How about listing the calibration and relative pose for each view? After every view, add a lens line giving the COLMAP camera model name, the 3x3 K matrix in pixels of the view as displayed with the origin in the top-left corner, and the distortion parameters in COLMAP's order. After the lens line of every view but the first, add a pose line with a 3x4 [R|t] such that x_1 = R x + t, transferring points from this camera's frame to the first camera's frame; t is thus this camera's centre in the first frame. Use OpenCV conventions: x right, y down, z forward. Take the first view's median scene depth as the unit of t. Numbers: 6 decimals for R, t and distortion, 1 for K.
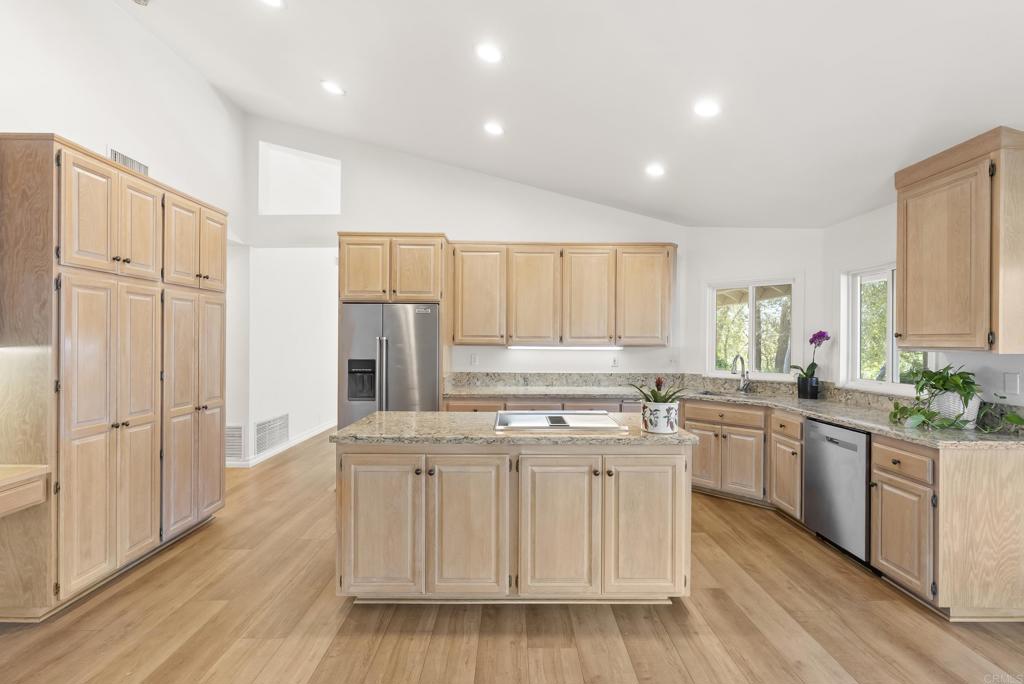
lens RADIAL K [[463.1, 0, 516.5], [0, 463.1, 341.3], [0, 0, 1]] dist [-0.002641, 0.000304]
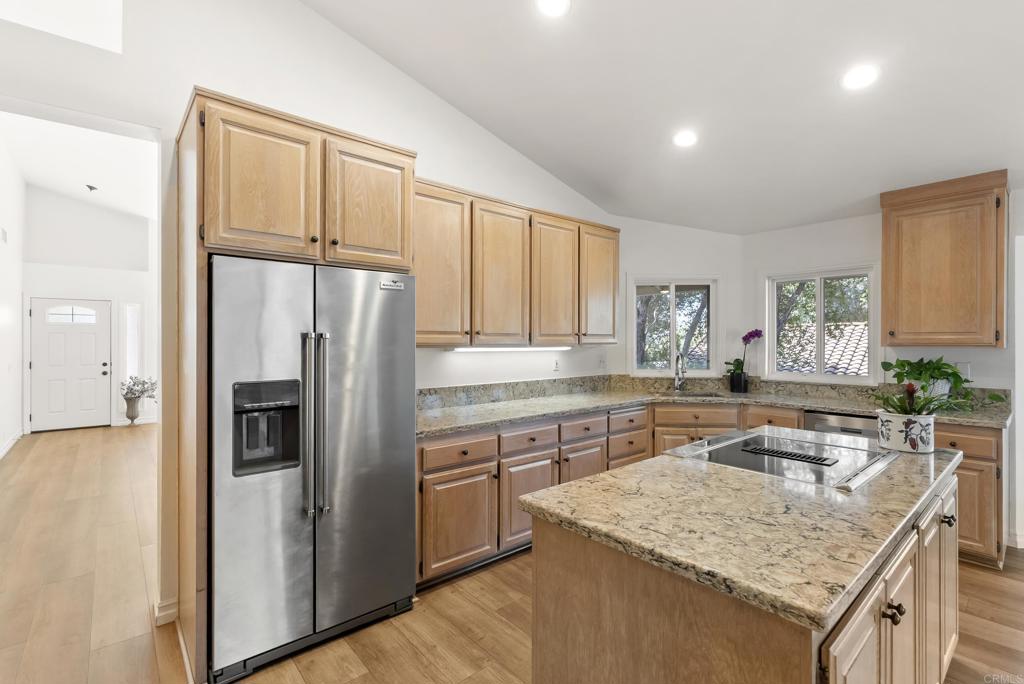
lens RADIAL K [[466.9, 0, 511.8], [0, 466.9, 341.0], [0, 0, 1]] dist [-0.001709, 0.000062]
pose [[0.763046, -0.005672, 0.646320, -0.701993], [0.004267, 0.999984, 0.003739, -0.002368], [-0.646331, -0.000095, 0.763058, 0.768542]]
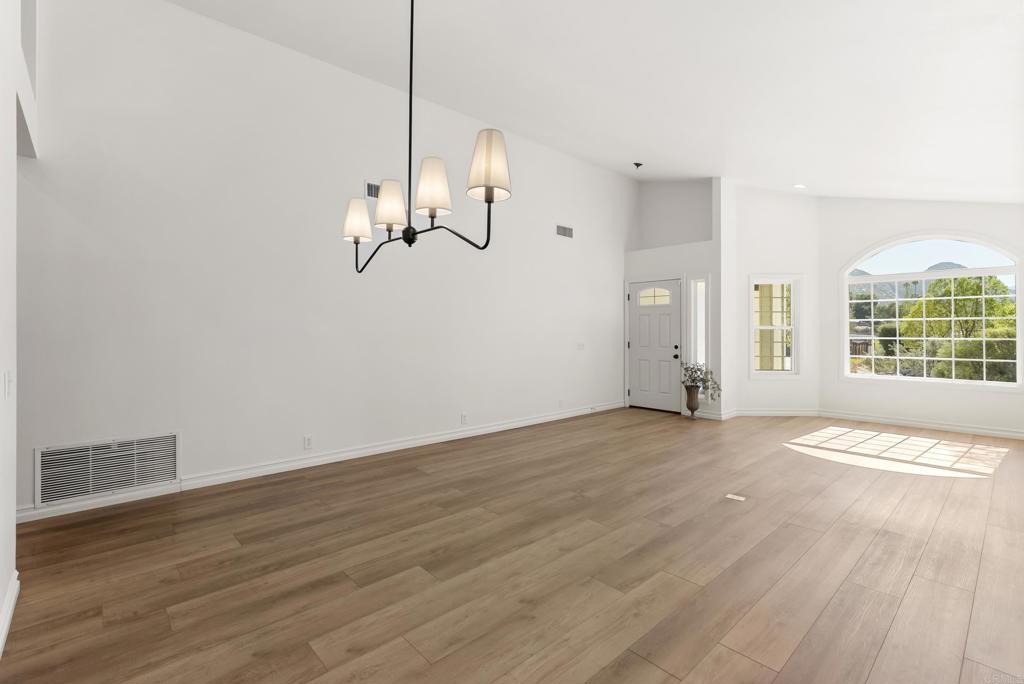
lens RADIAL K [[470.2, 0, 514.5], [0, 470.2, 325.5], [0, 0, 1]] dist [-0.001591, 0.000036]
pose [[0.671559, -0.012234, -0.740850, 0.604690], [0.002648, 0.999897, -0.014112, 0.051755], [0.740946, 0.007515, 0.671522, 2.034055]]
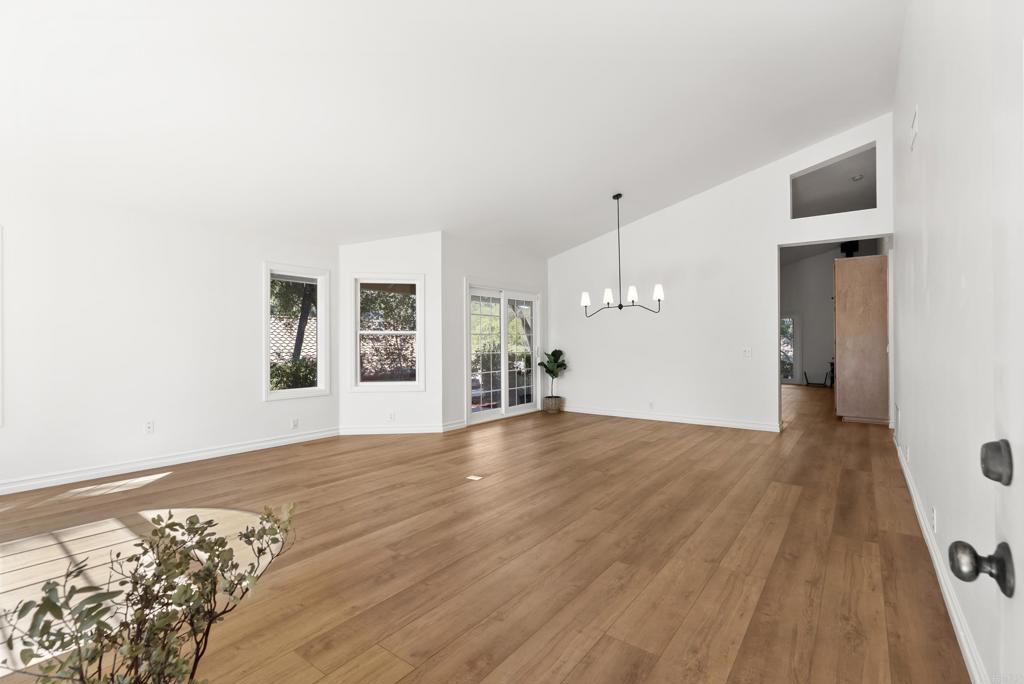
lens RADIAL K [[460.7, 0, 512.1], [0, 460.7, 343.5], [0, 0, 1]] dist [-0.004046, 0.000068]
pose [[-0.790982, -0.003421, 0.611830, -0.988109], [-0.000580, 0.999988, 0.004841, 0.078319], [-0.611839, 0.003475, -0.790975, 4.515505]]
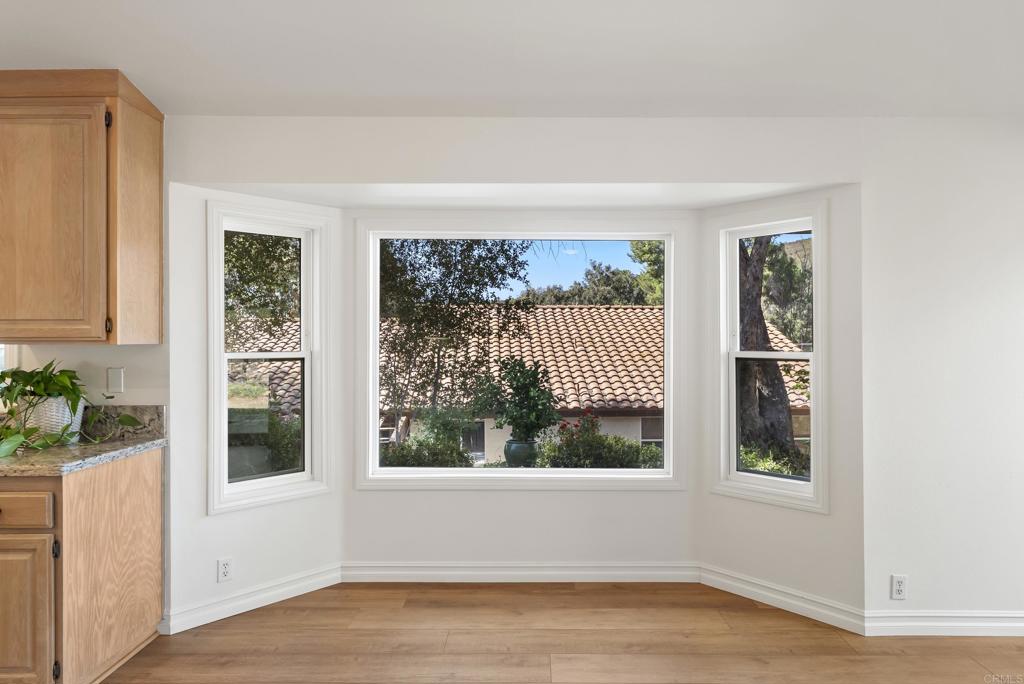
lens RADIAL K [[604.2, 0, 527.6], [0, 604.2, 340.8], [0, 0, 1]] dist [0.001840, -0.000158]
pose [[0.011745, -0.005927, 0.999913, -0.026244], [0.003061, 0.999978, 0.005892, 0.014118], [-0.999926, 0.002992, 0.011762, 0.215775]]
